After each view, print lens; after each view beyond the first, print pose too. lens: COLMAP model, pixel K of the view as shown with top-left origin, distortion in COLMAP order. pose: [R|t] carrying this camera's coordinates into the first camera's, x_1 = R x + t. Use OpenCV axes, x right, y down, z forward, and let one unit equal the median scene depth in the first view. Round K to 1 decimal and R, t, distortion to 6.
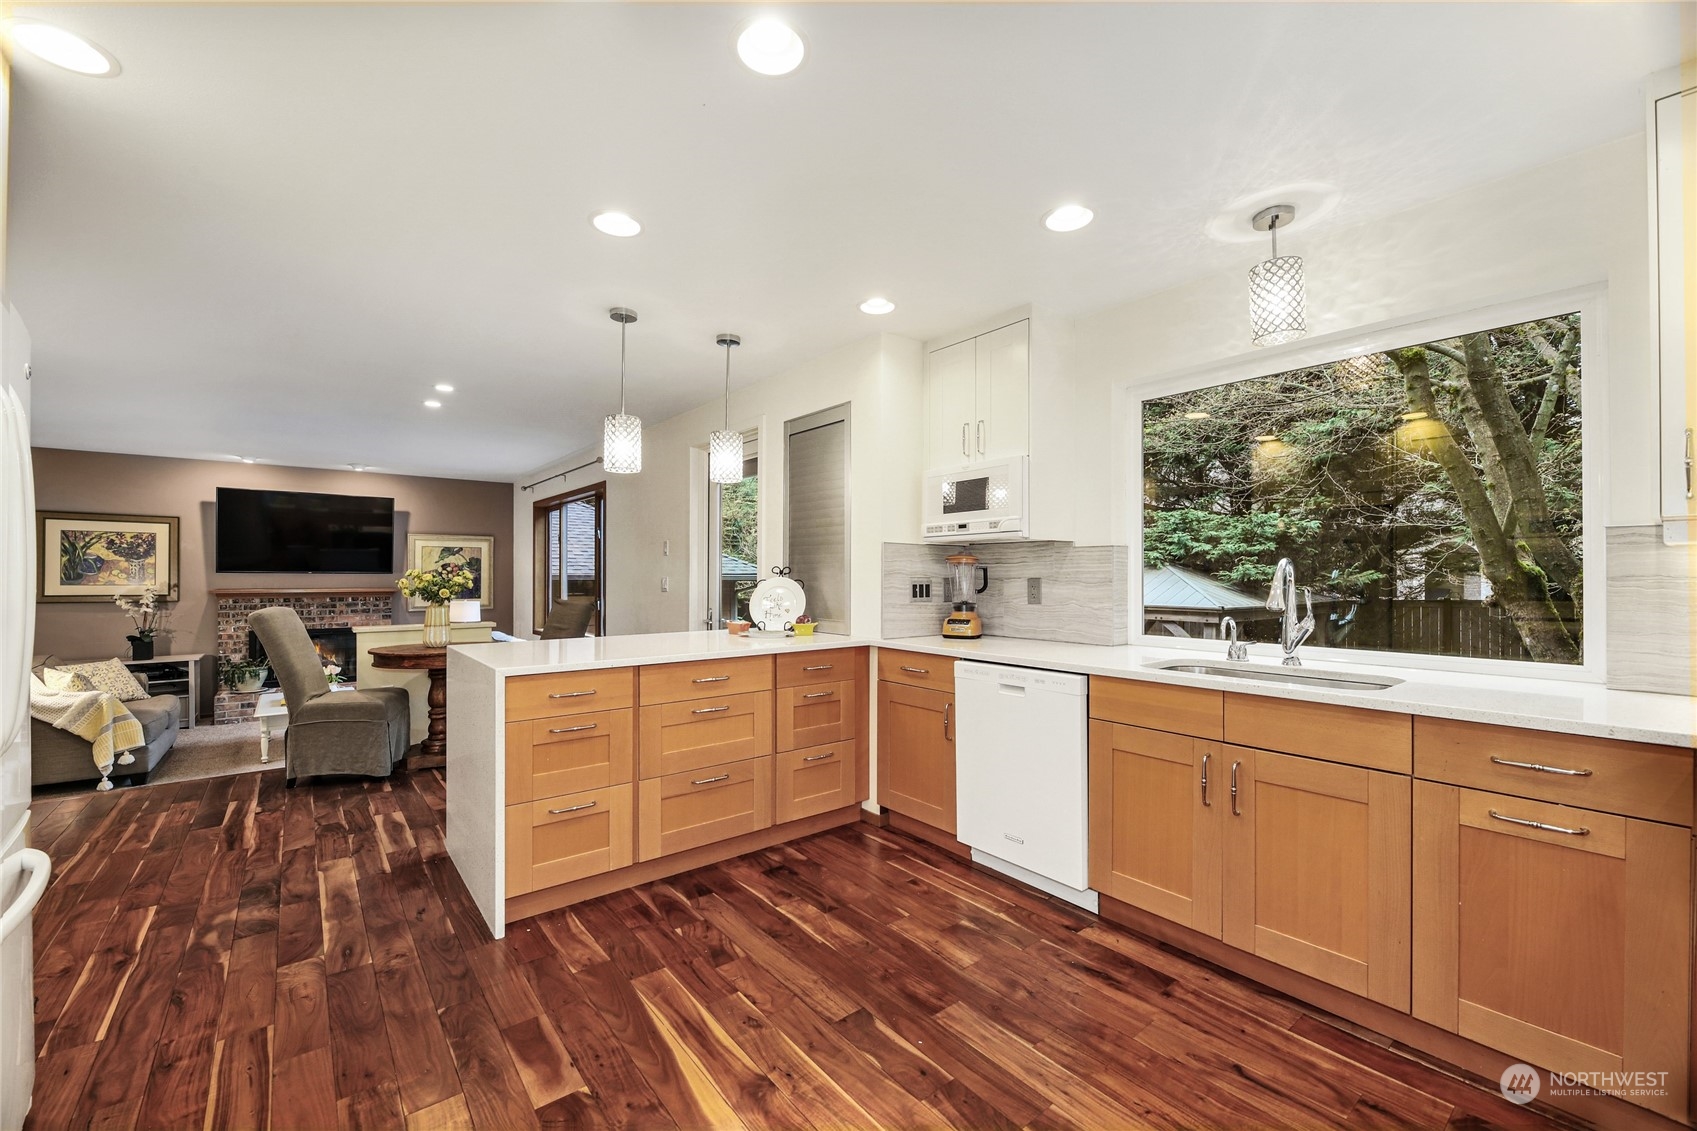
lens RADIAL K [[683.2, 0, 845.2], [0, 683.2, 572.1], [0, 0, 1]] dist [0.001967, -0.003738]
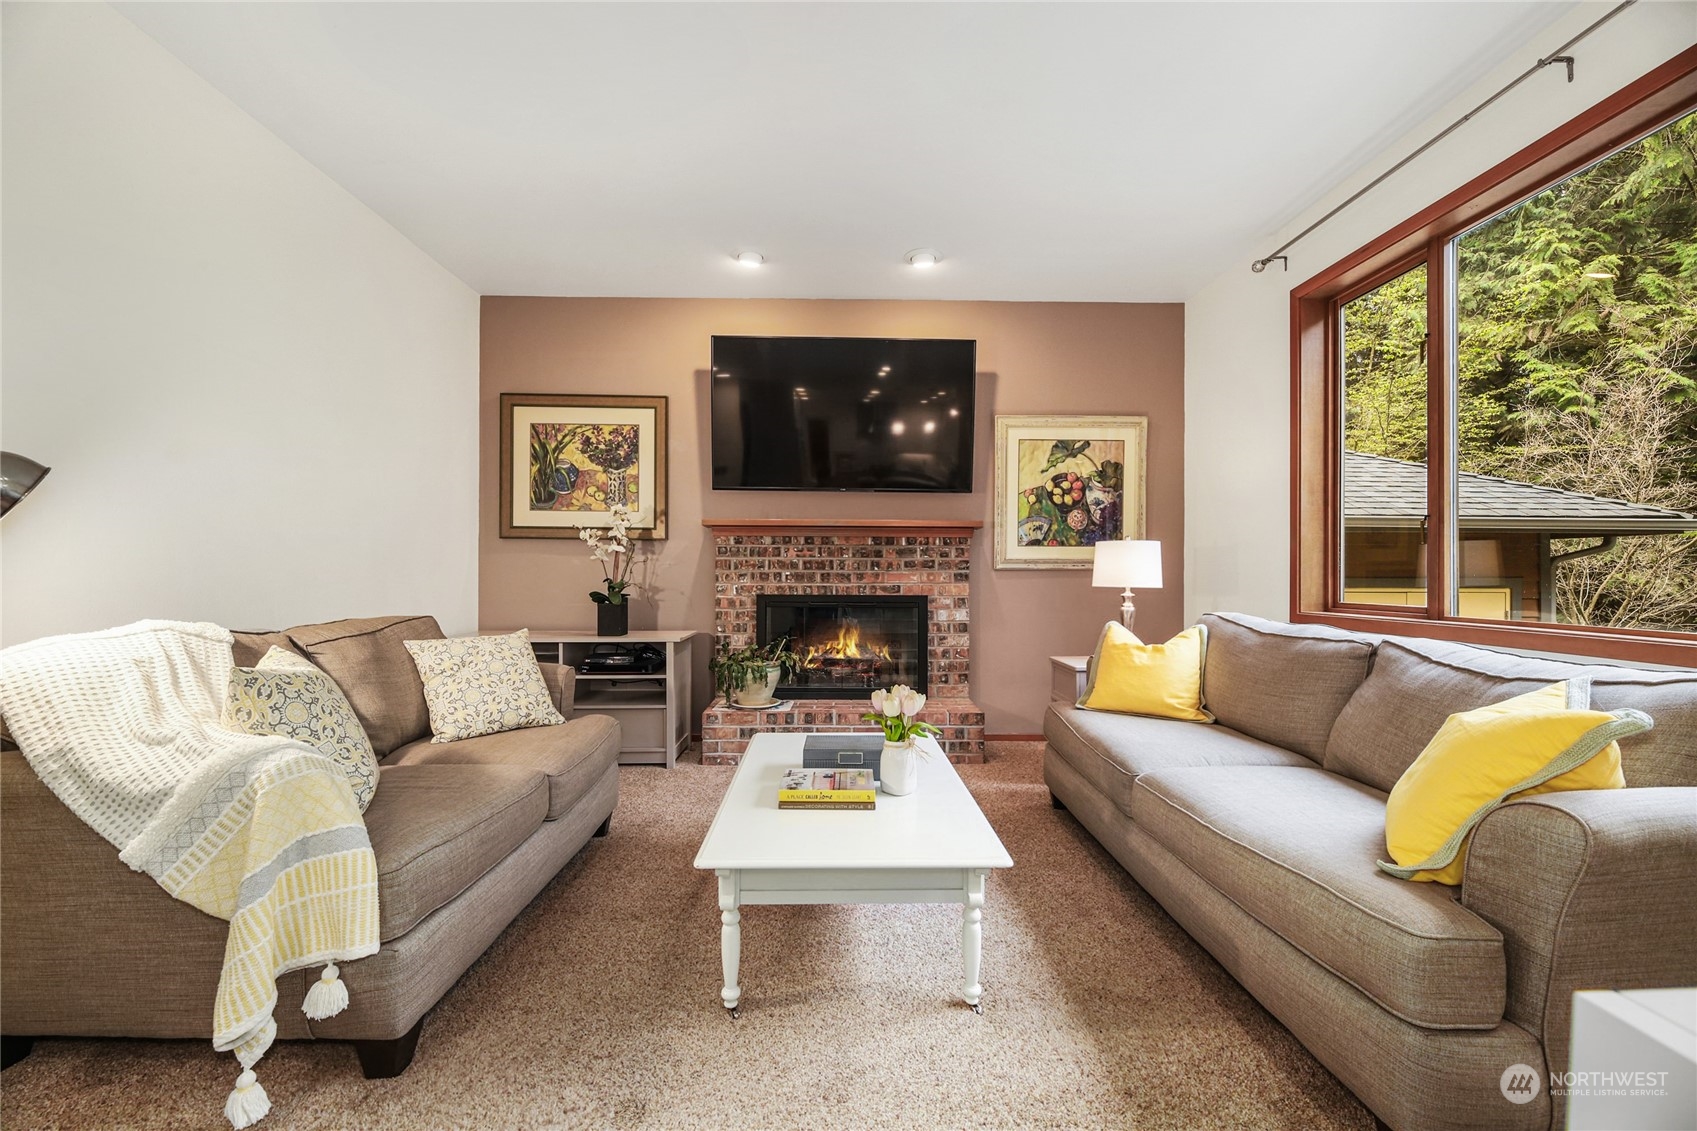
lens RADIAL K [[683.2, 0, 845.2], [0, 683.2, 572.1], [0, 0, 1]] dist [0.001967, -0.003738]
pose [[0.794871, 0.000531, -0.606778, -0.503438], [-0.000415, 1.000000, 0.000332, 0.071923], [0.606778, -0.000012, 0.794871, 0.633473]]
